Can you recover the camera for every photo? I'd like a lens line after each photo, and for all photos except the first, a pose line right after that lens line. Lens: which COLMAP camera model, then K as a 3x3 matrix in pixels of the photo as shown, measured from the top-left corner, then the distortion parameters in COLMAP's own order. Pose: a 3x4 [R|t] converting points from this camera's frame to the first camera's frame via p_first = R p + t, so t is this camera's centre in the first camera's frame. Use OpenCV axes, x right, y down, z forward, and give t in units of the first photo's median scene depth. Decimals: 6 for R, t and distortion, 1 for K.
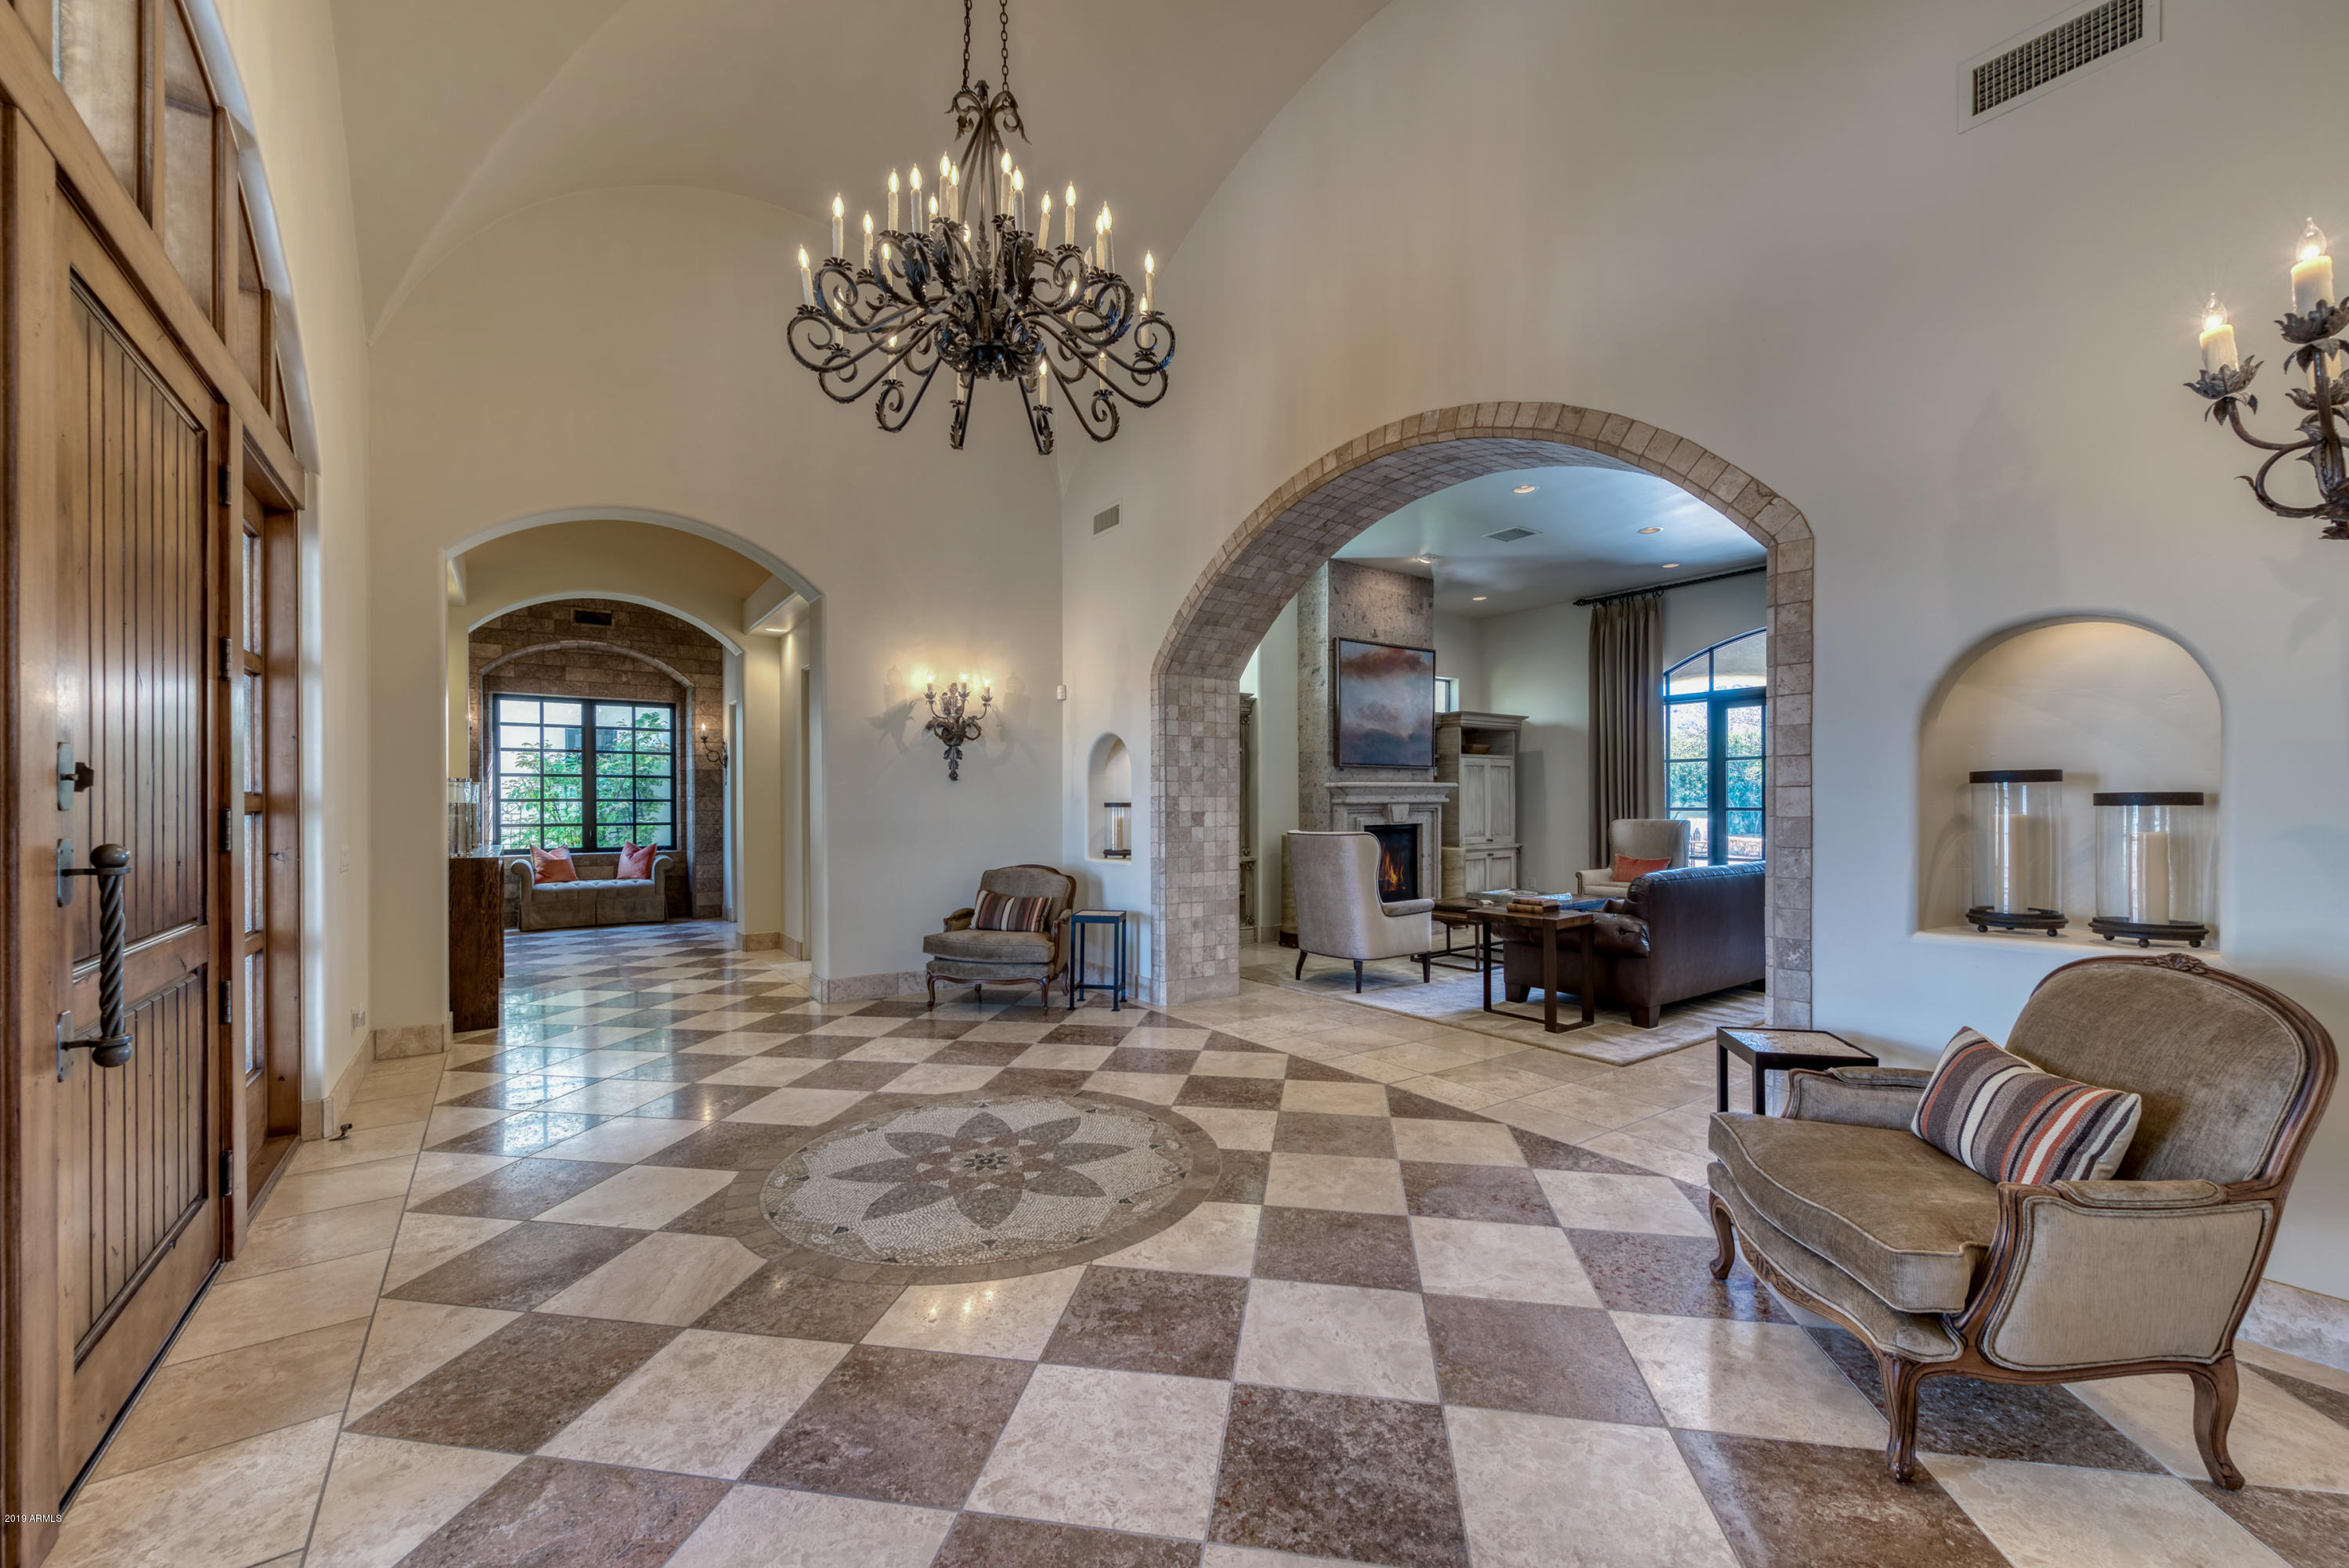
lens RADIAL K [[922.7, 0, 1173.8], [0, 922.7, 795.3], [0, 0, 1]] dist [0.000752, 0.000070]
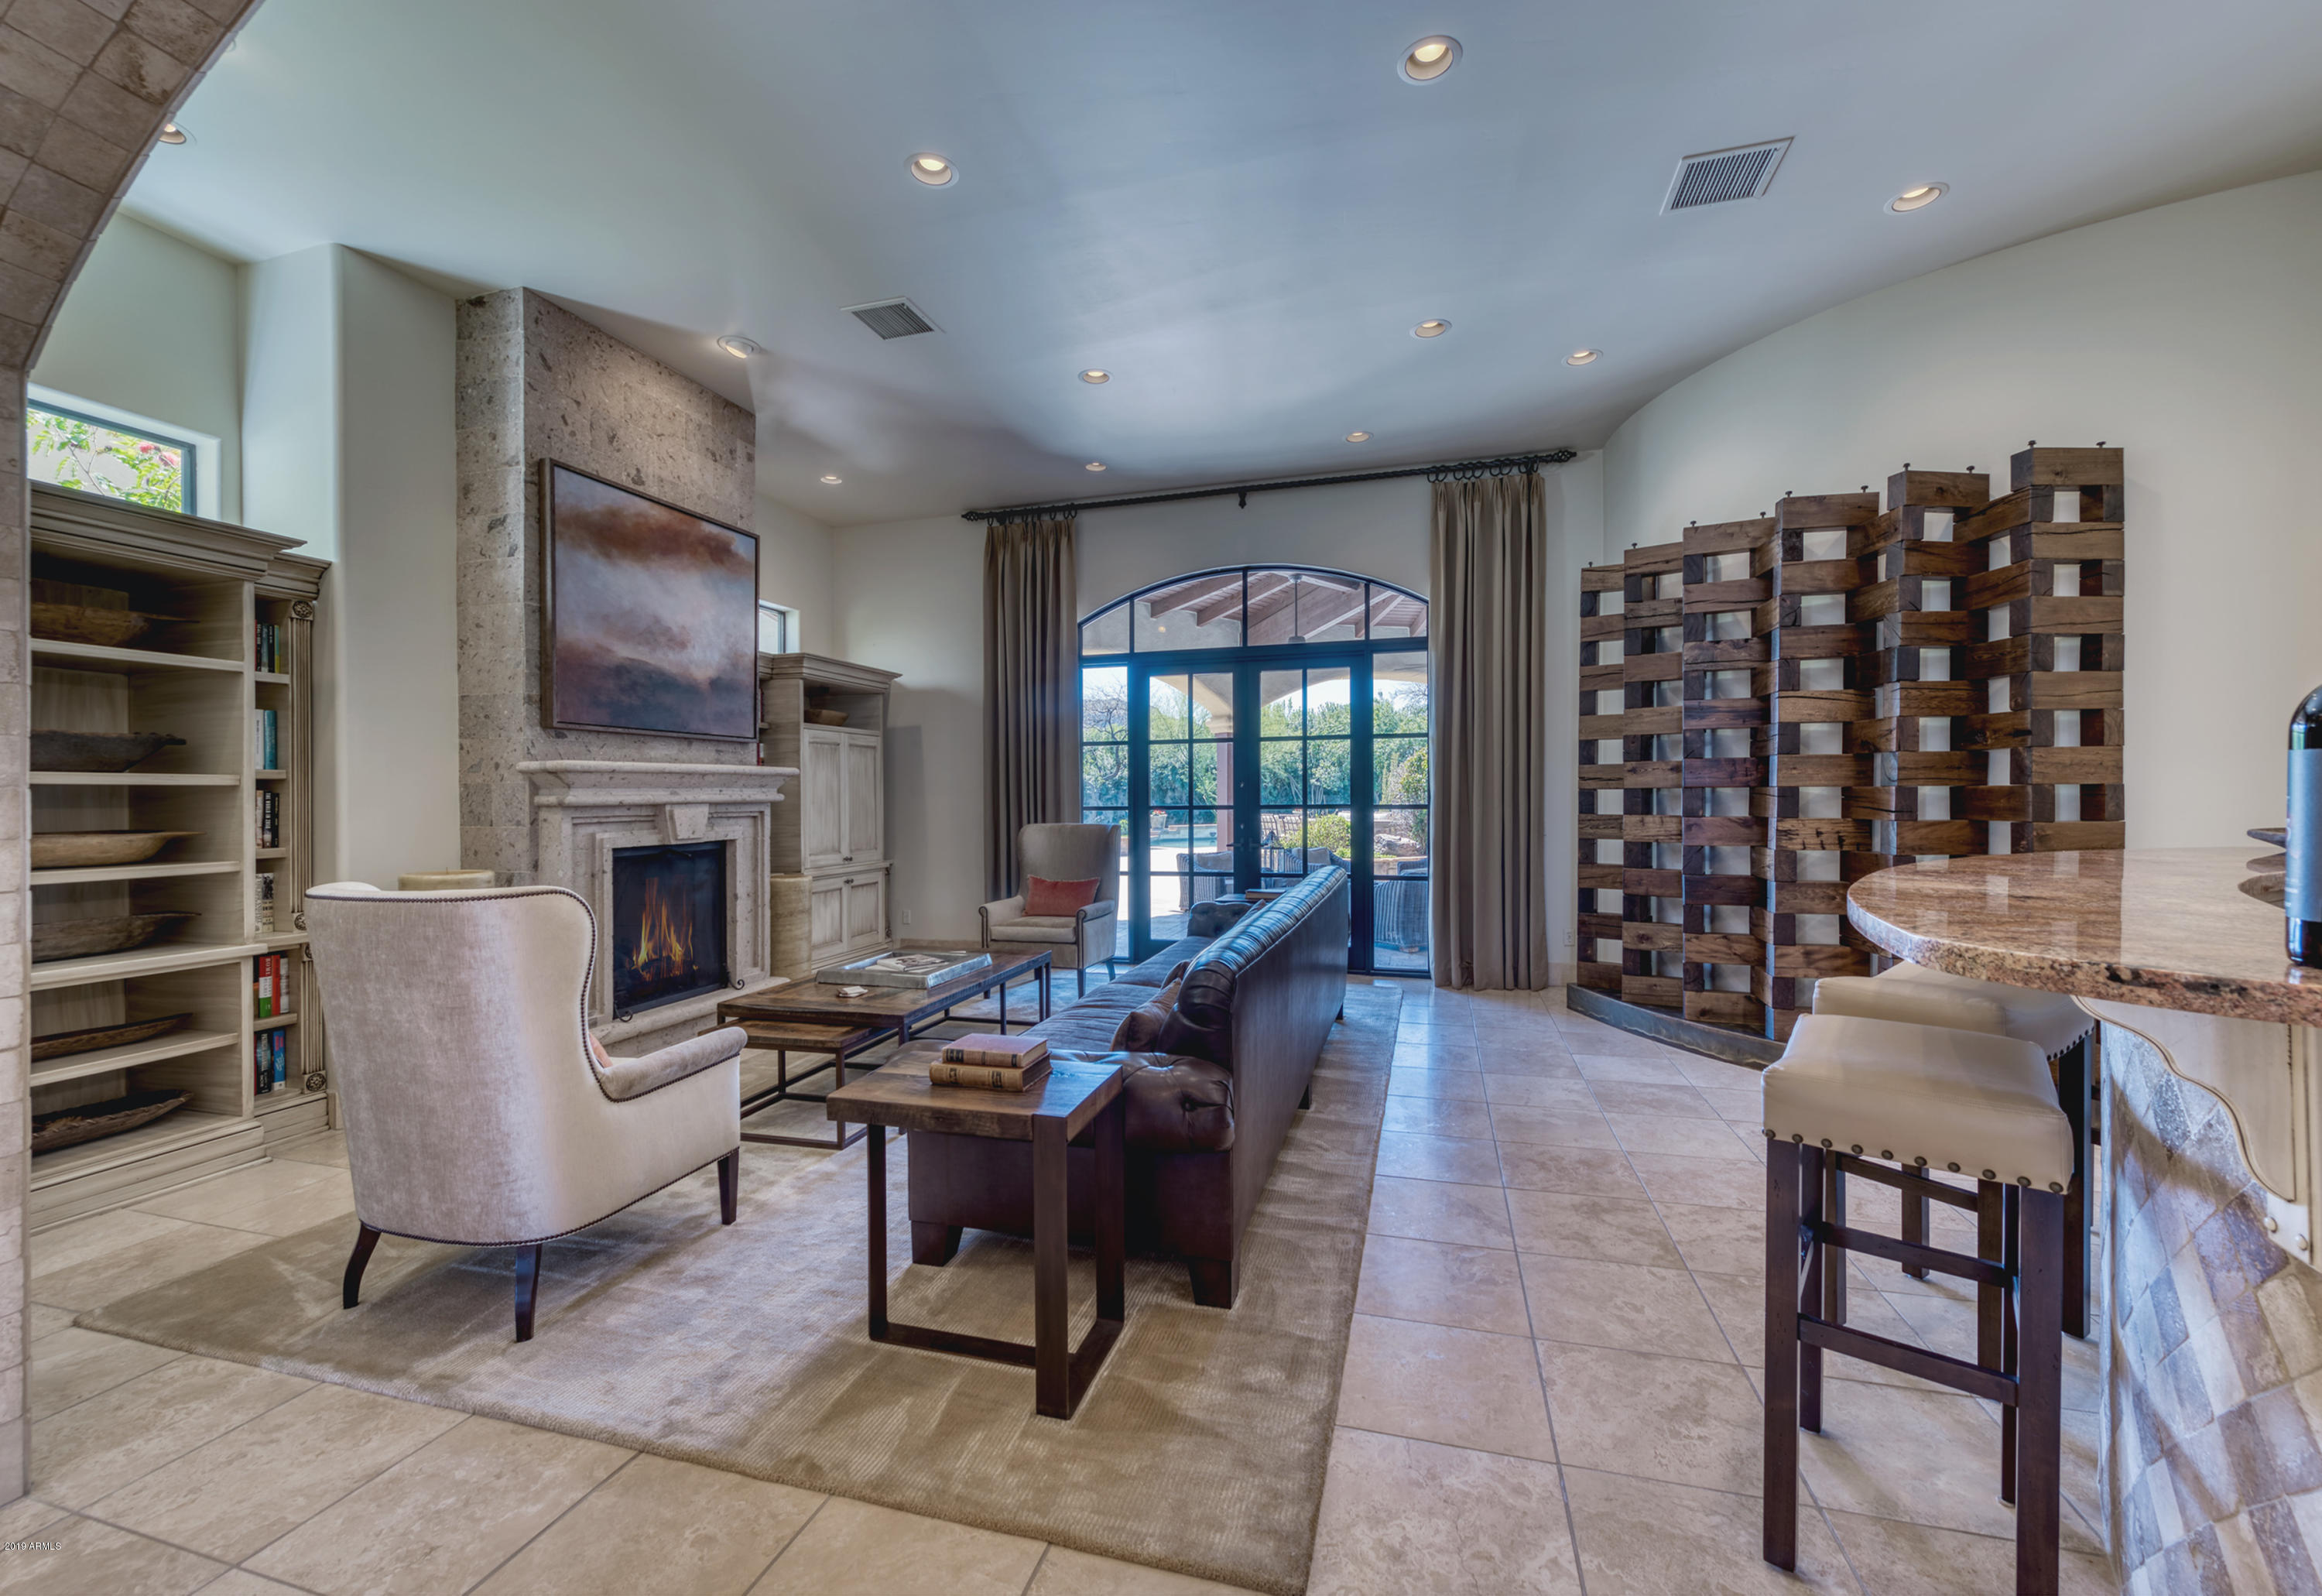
lens RADIAL K [[946.0, 0, 1086.1], [0, 946.0, 804.1], [0, 0, 1]] dist [0.000413, 0.000077]
pose [[0.827928, -0.006011, 0.560802, 0.122755], [-0.000686, 0.999931, 0.011732, 0.002257], [-0.560834, -0.010098, 0.827867, 0.402491]]
